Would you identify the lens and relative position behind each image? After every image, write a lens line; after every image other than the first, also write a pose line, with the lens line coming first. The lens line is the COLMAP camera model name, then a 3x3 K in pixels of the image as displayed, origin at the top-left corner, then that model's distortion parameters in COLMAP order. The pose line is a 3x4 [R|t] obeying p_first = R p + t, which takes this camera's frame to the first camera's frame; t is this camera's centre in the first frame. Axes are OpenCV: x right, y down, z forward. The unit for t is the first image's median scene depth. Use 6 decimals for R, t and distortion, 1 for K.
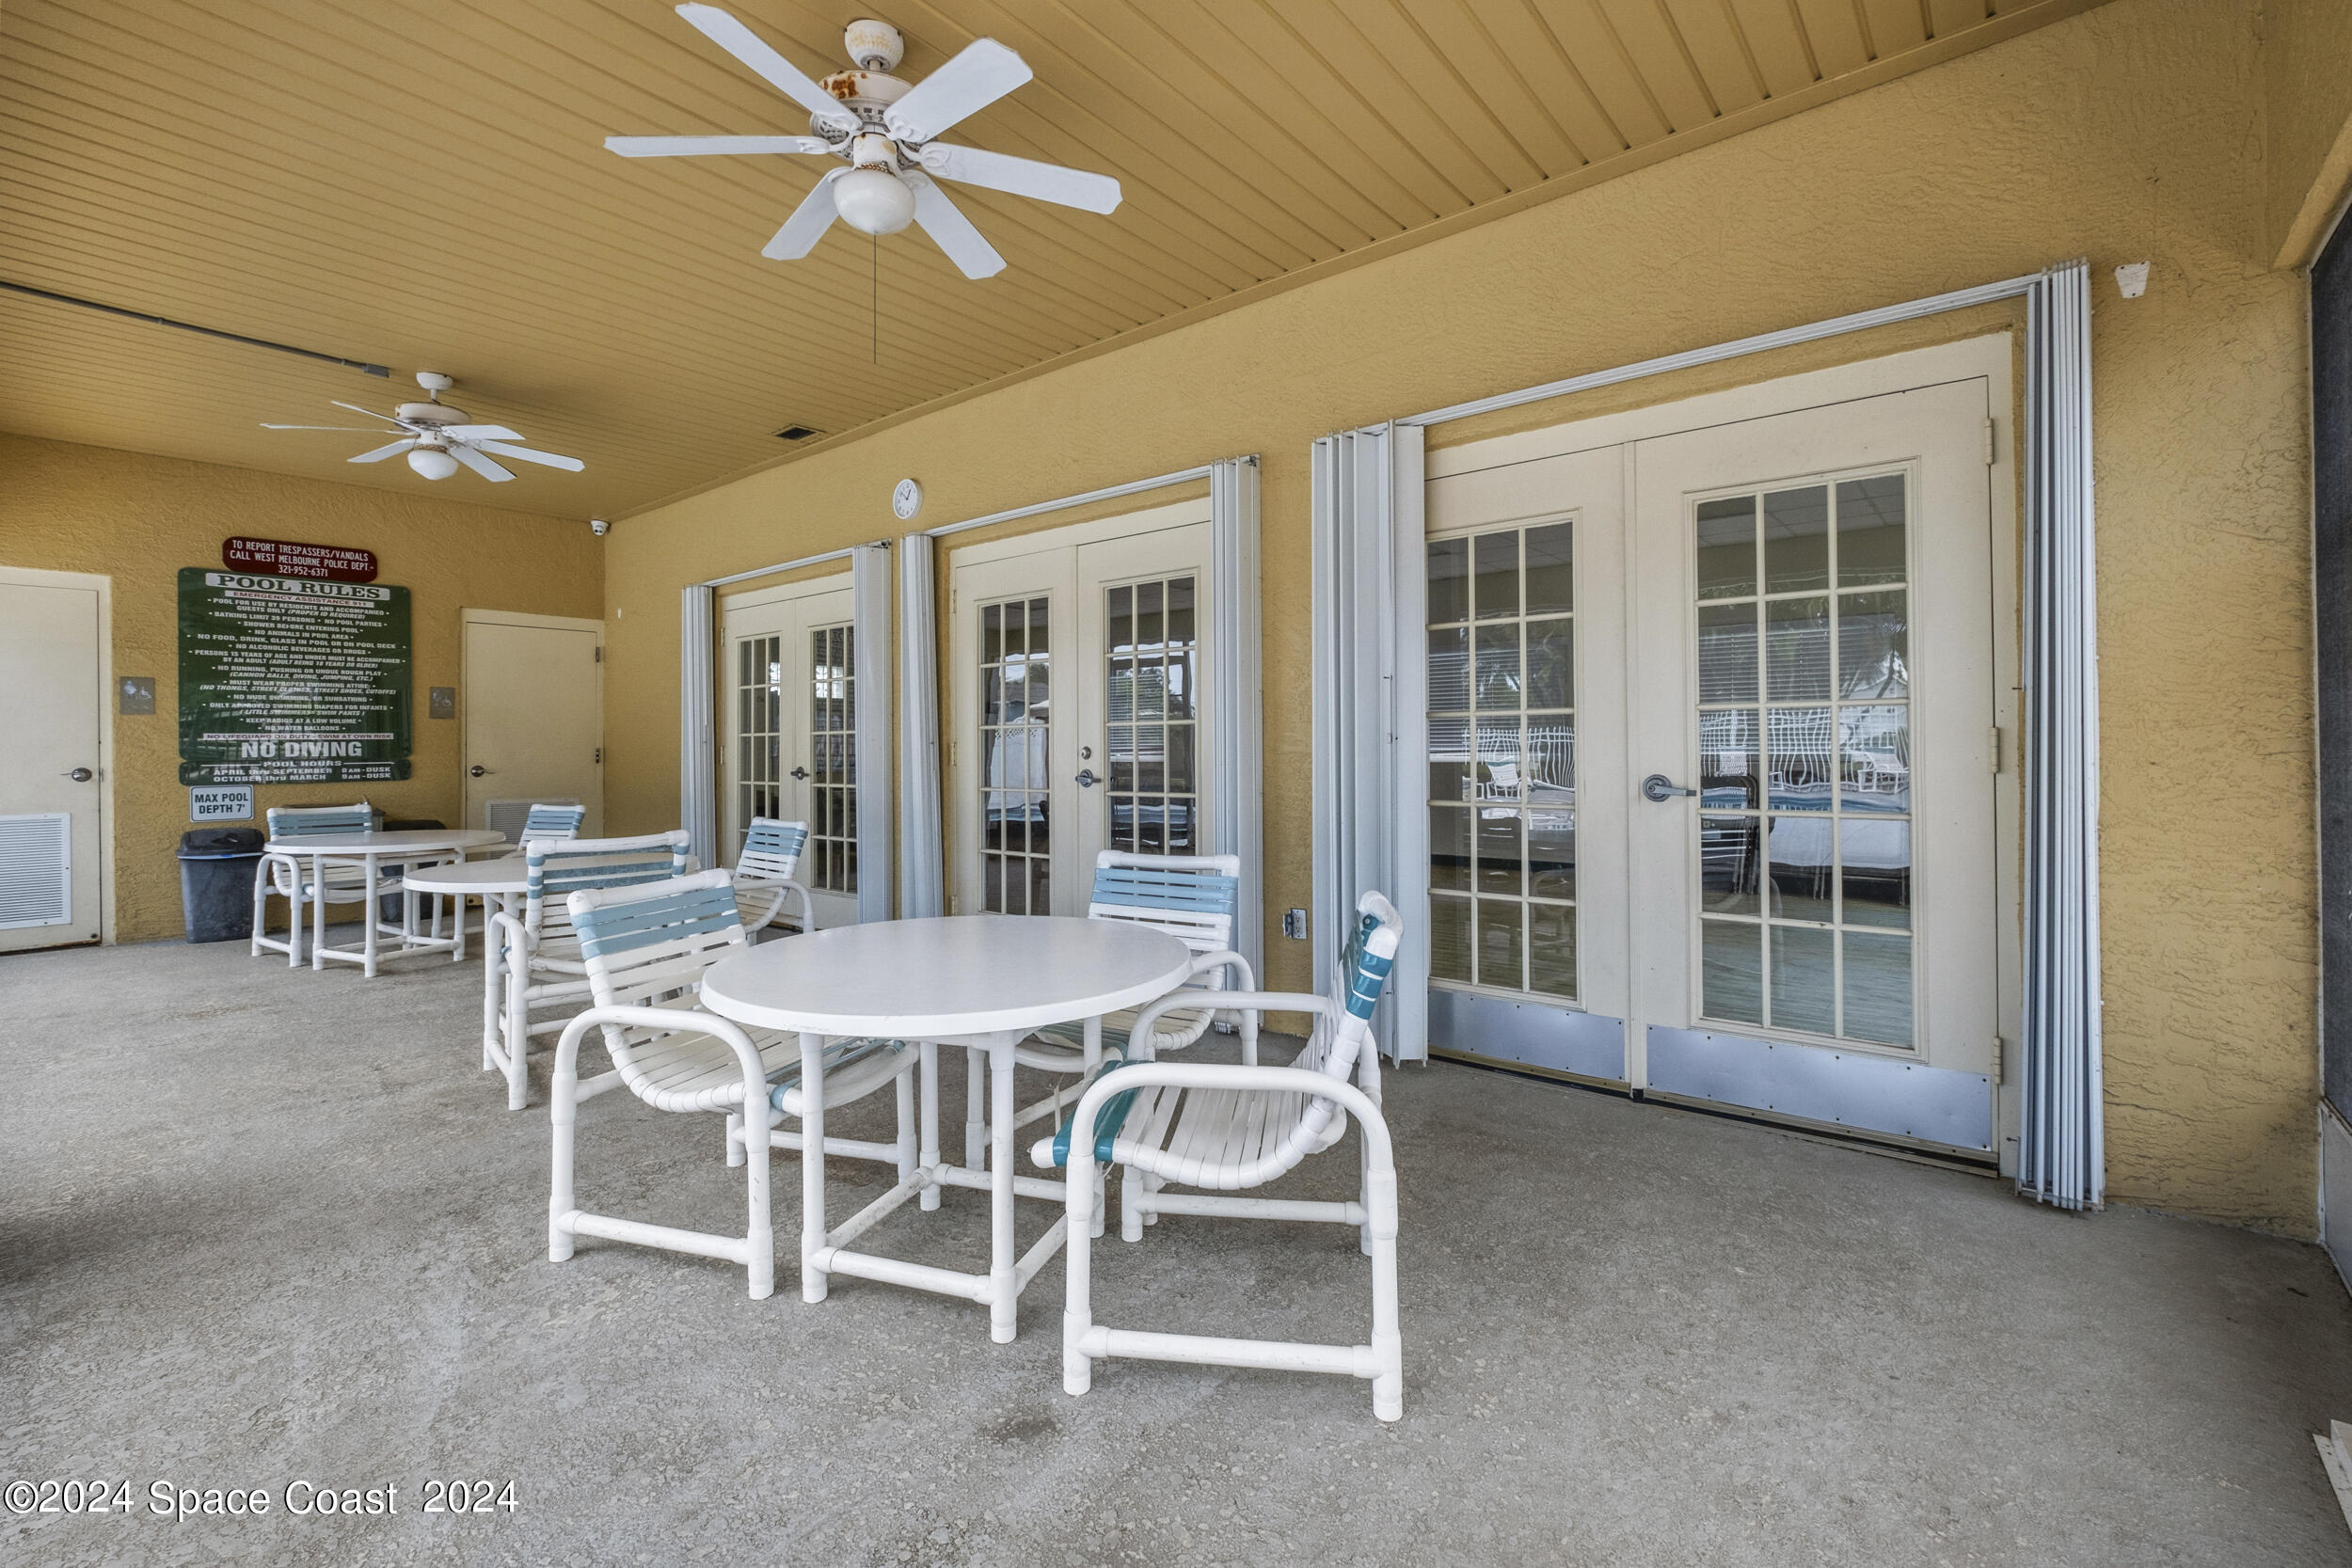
lens RADIAL K [[1052.5, 0, 1176.2], [0, 1052.5, 759.5], [0, 0, 1]] dist [-0.000454, 0.000119]
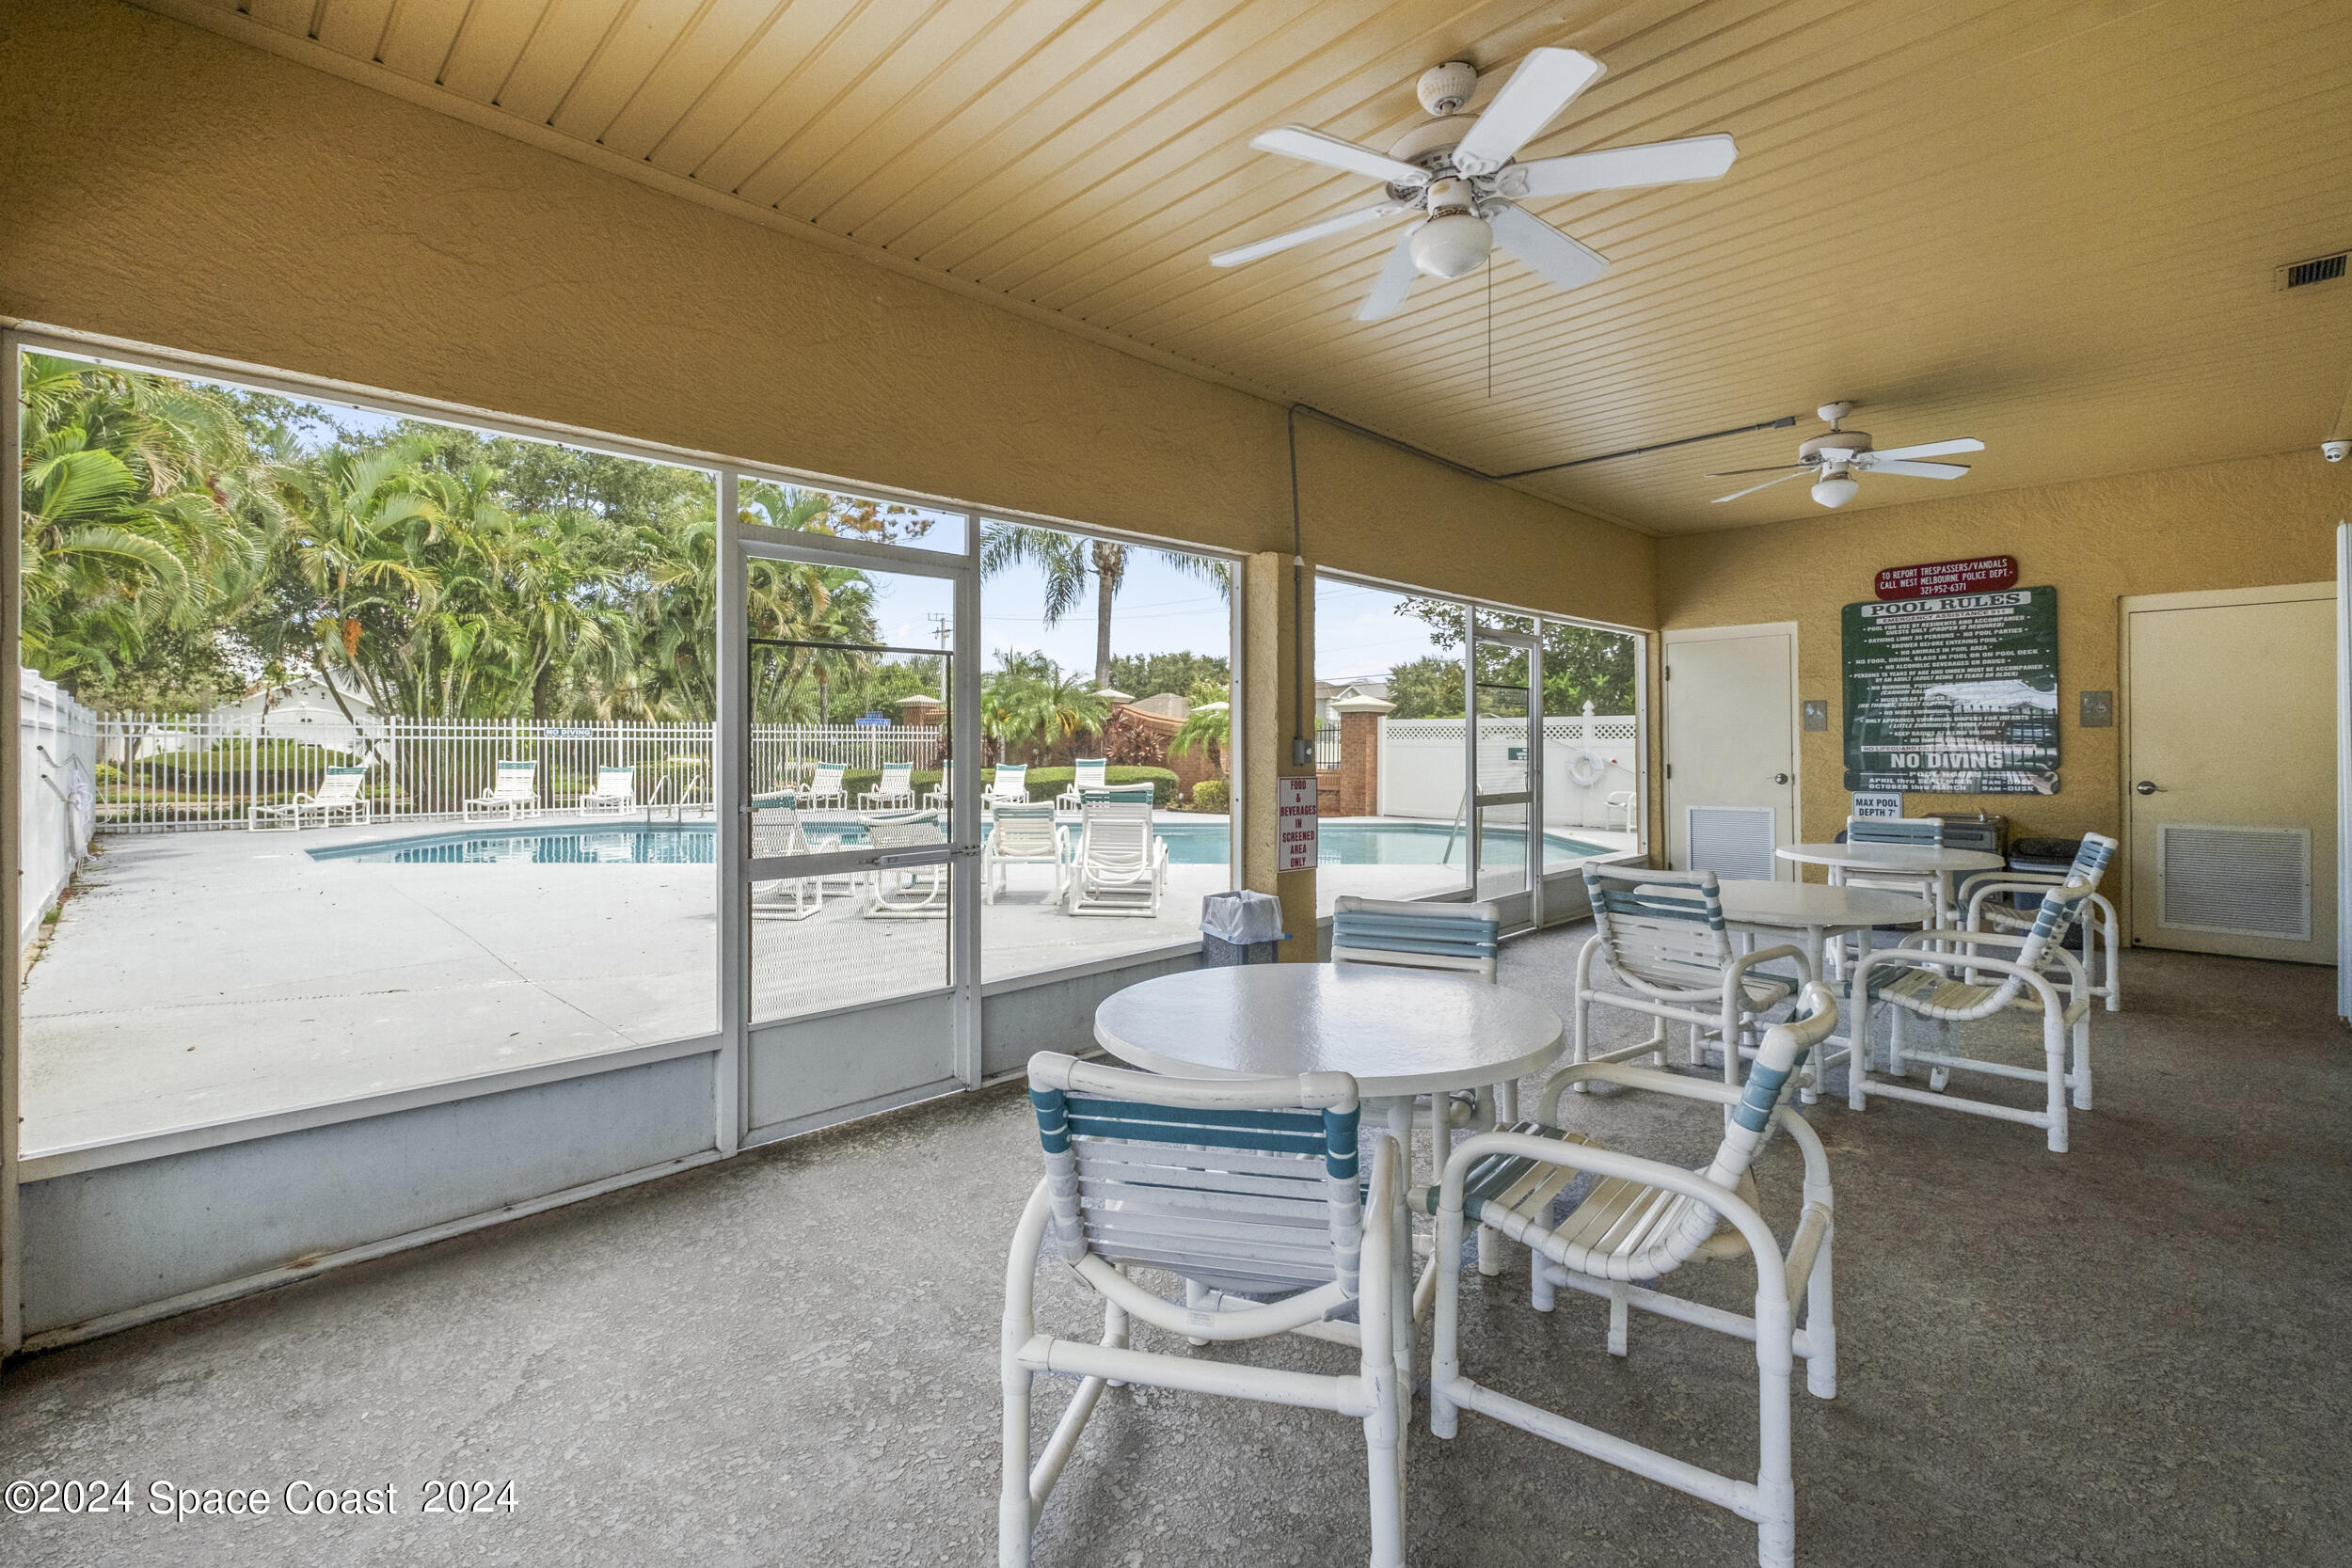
lens RADIAL K [[1052.5, 0, 1145.0], [0, 1052.5, 743.2], [0, 0, 1]] dist [-0.000454, 0.000119]
pose [[-0.116764, 0.002100, -0.993157, 0.304086], [-0.004061, 0.999988, 0.002592, -0.027009], [0.993151, 0.004336, -0.116754, 0.349276]]
